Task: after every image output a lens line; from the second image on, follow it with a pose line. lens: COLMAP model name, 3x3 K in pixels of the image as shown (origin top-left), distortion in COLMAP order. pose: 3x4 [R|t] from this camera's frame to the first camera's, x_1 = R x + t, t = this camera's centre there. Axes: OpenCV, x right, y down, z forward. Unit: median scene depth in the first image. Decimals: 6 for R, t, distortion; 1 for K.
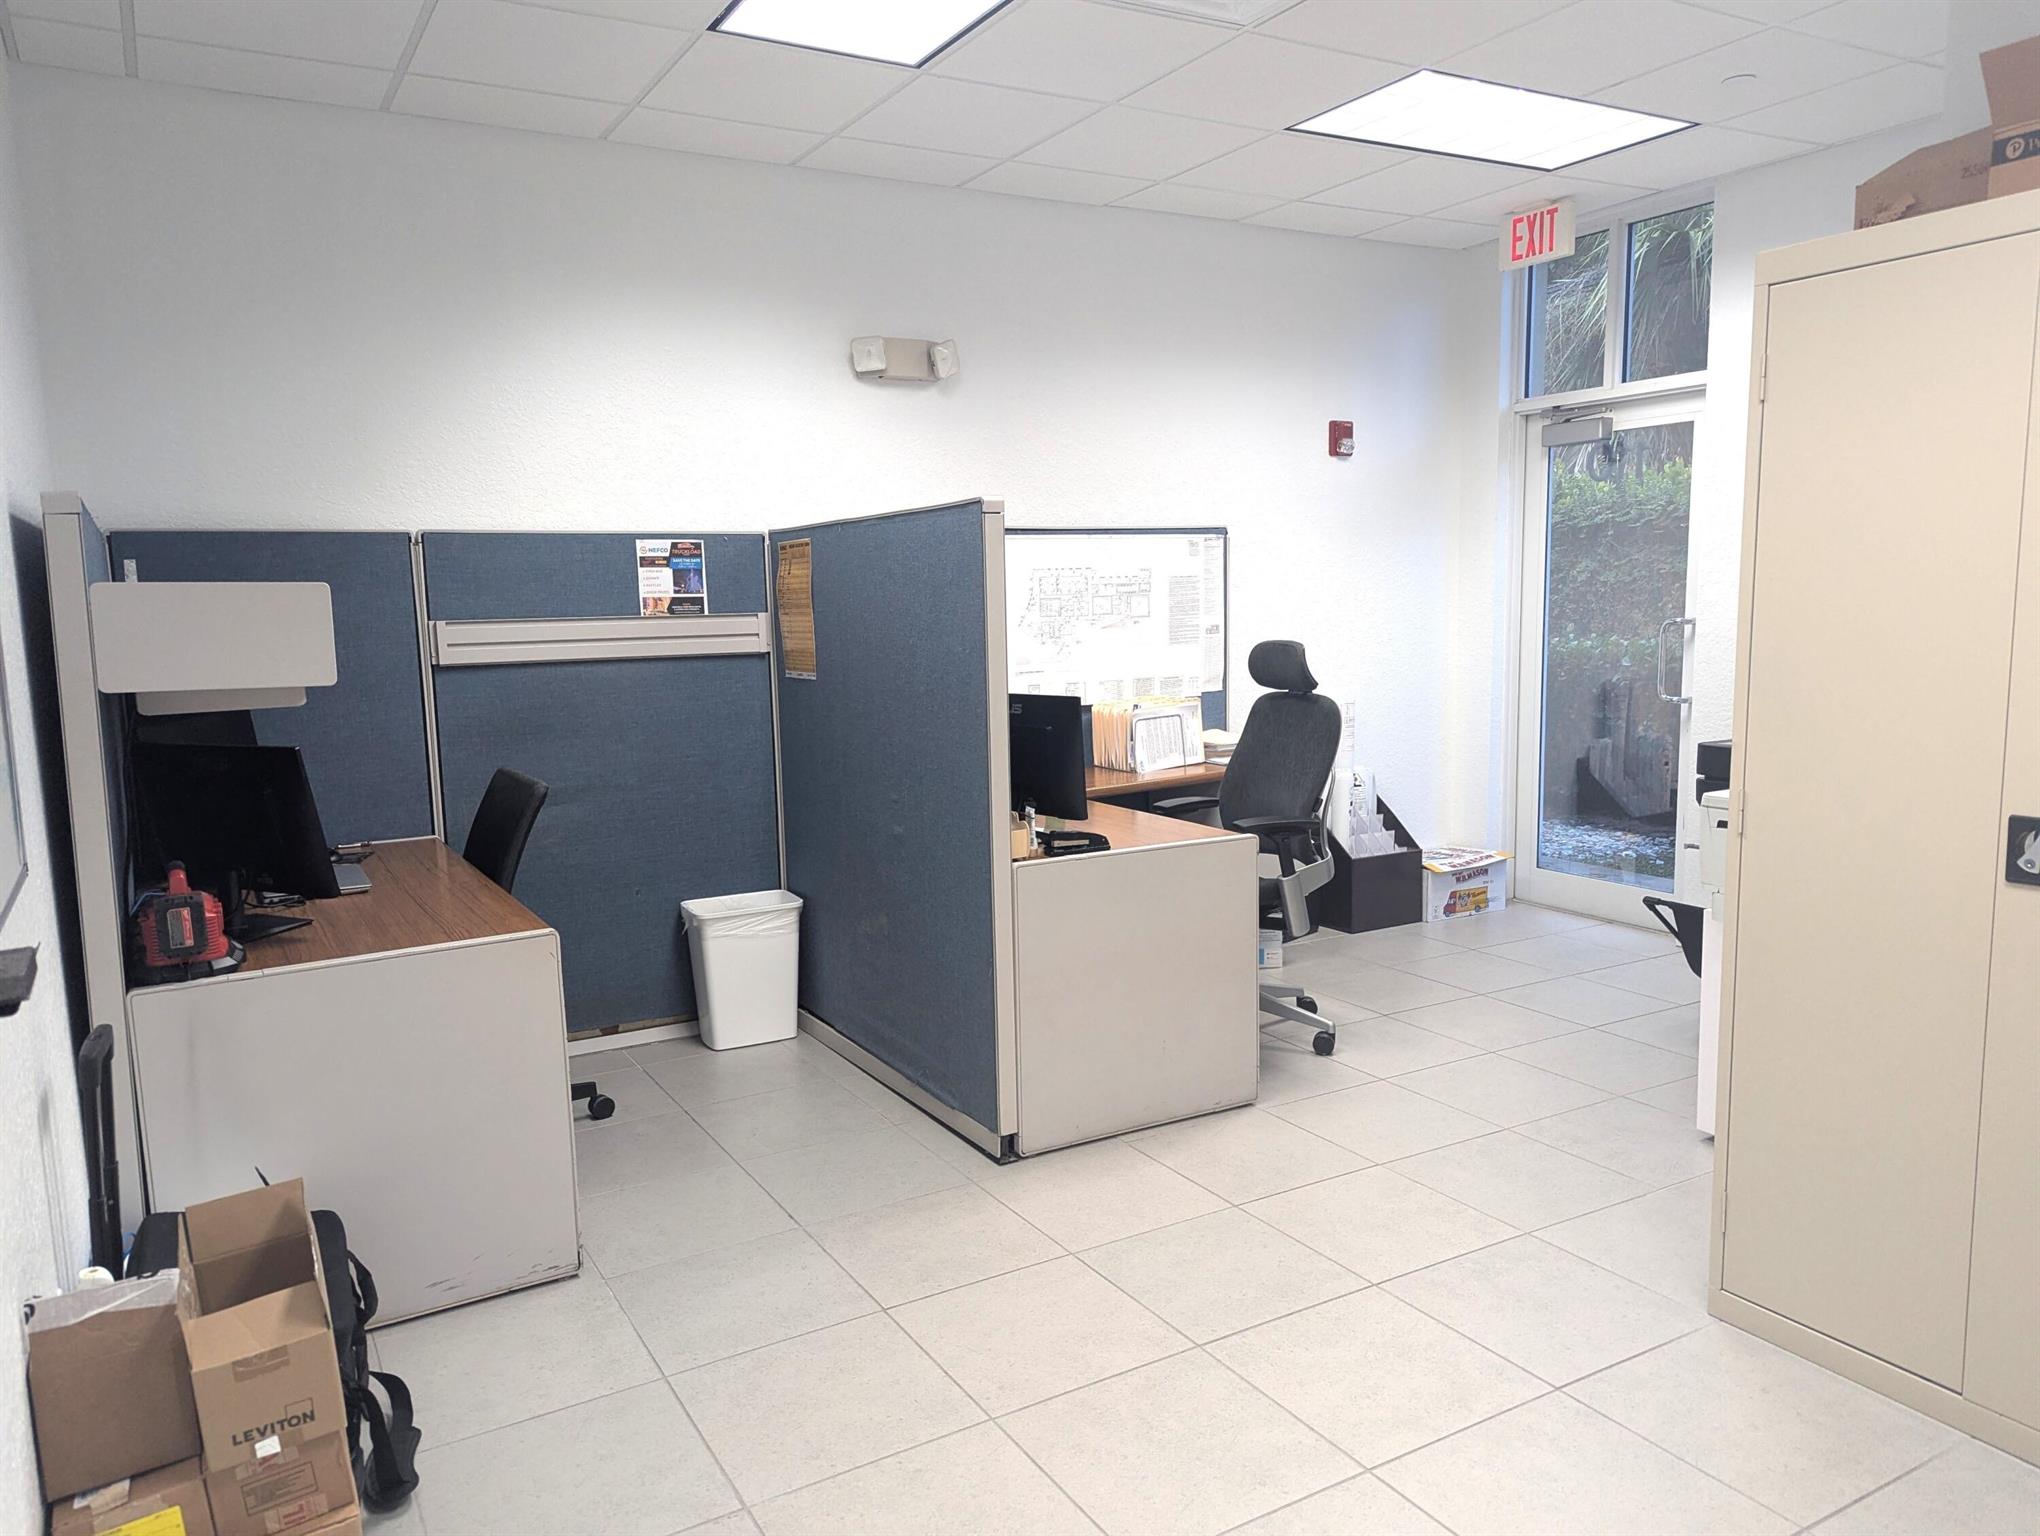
lens RADIAL K [[1421.7, 0, 1021.6], [0, 1421.7, 753.2], [0, 0, 1]] dist [0.022358, -0.004628]
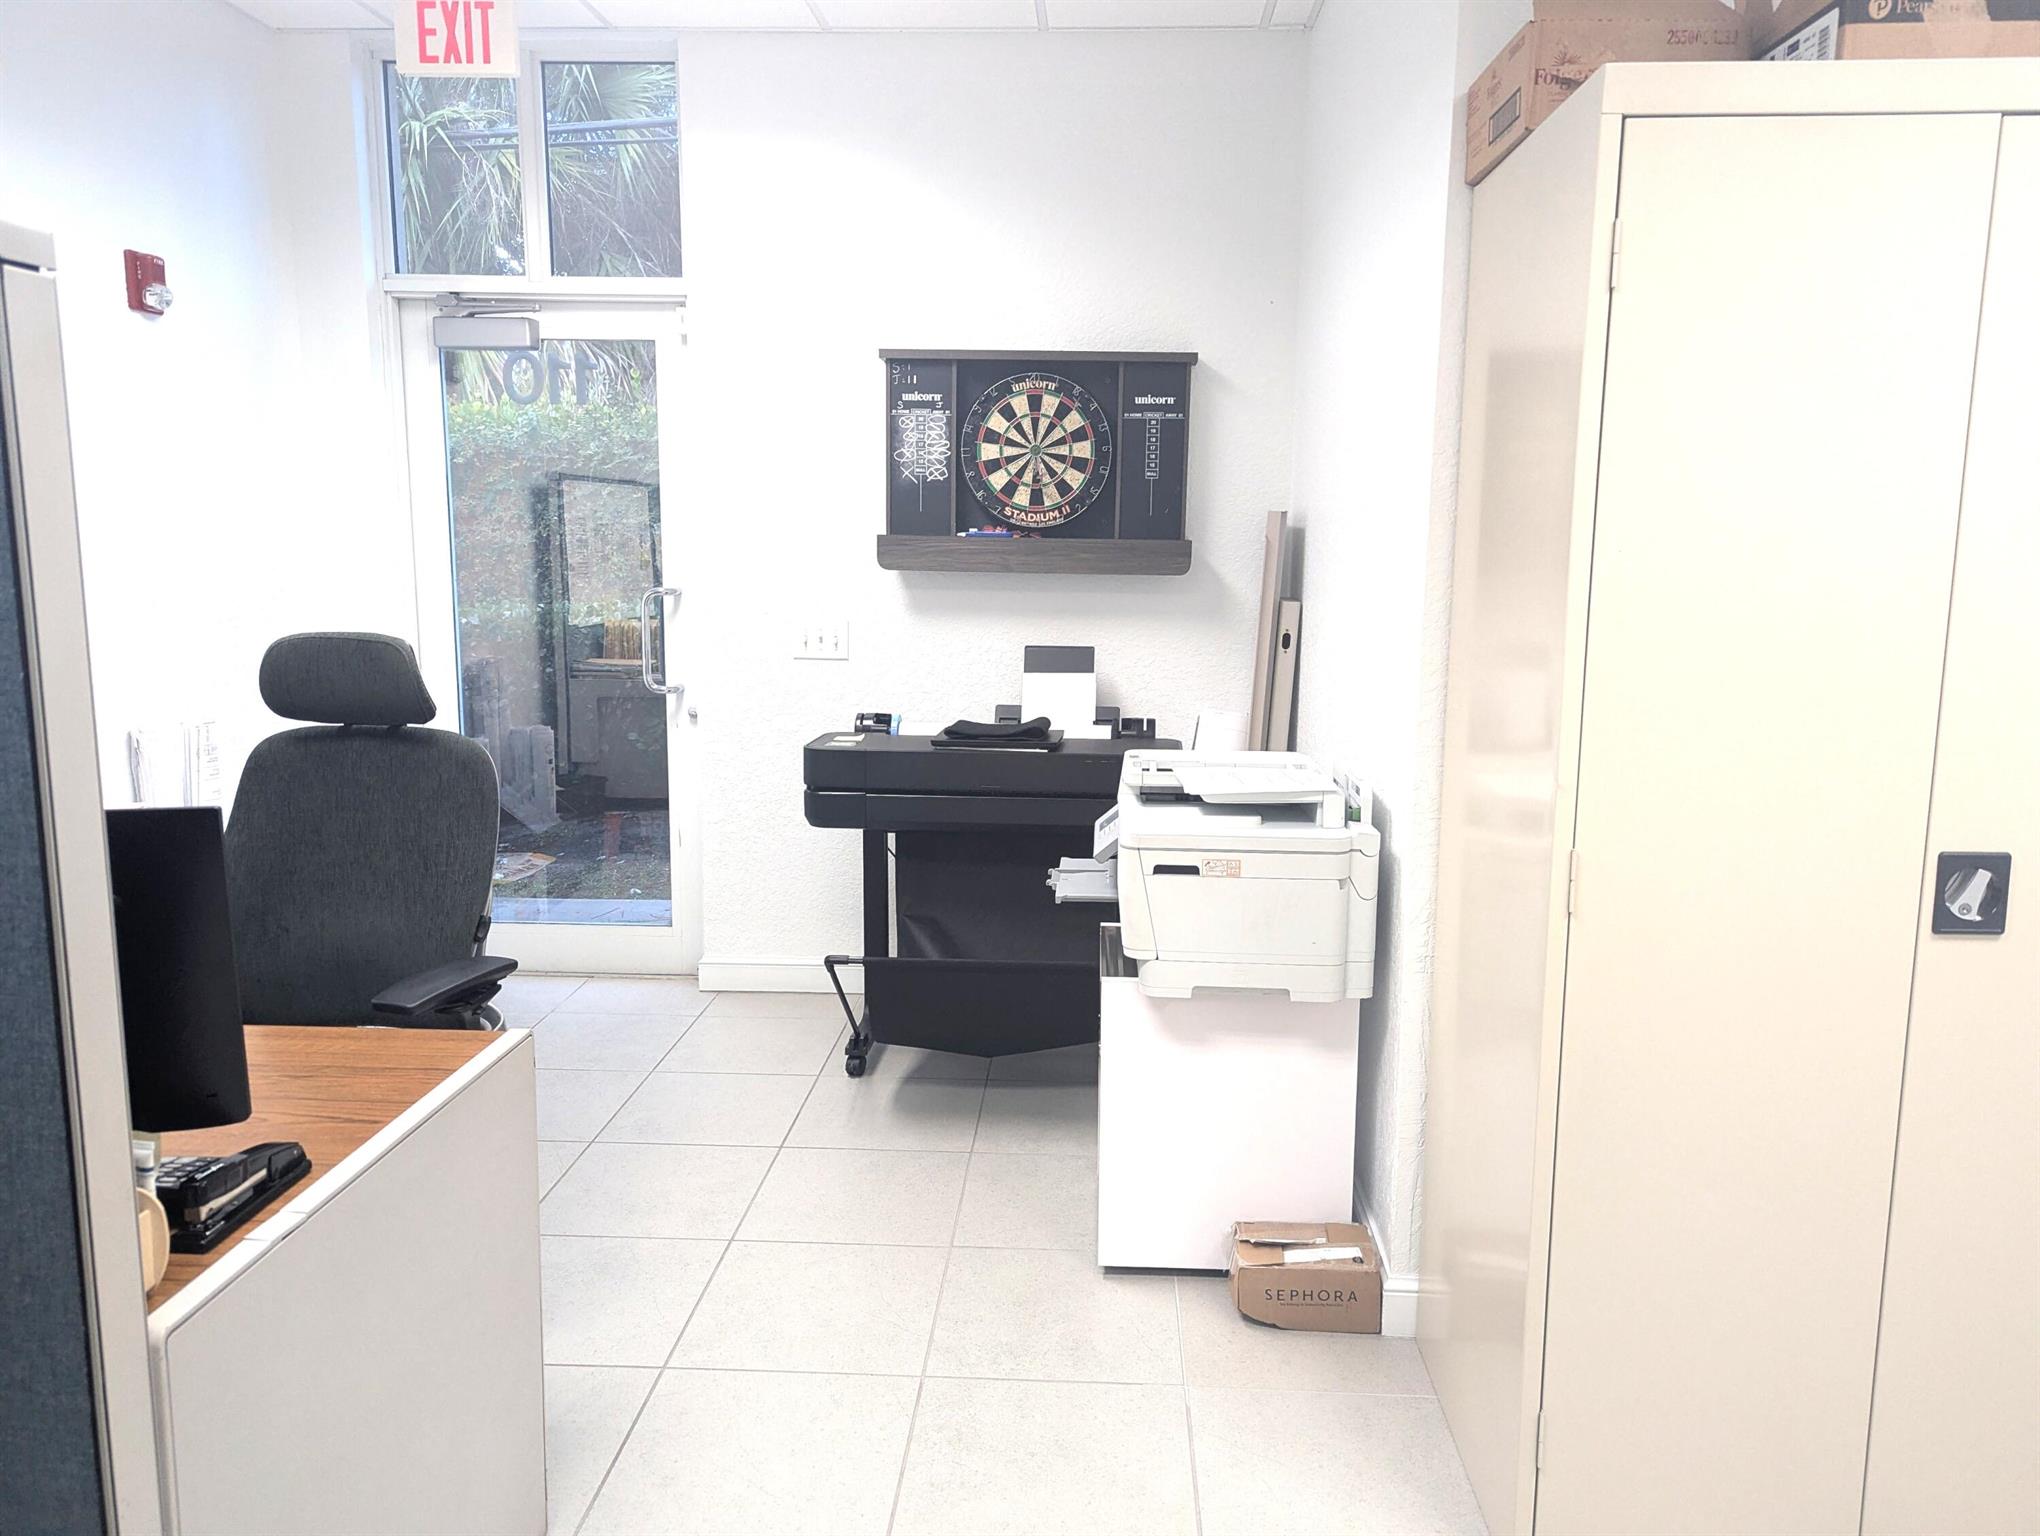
lens RADIAL K [[1421.7, 0, 1021.6], [0, 1421.7, 753.2], [0, 0, 1]] dist [0.022358, -0.004628]
pose [[0.545054, -0.094982, 0.833003, -0.103204], [0.071155, 0.995218, 0.066920, -0.041049], [-0.835376, 0.022797, 0.549206, 0.392508]]
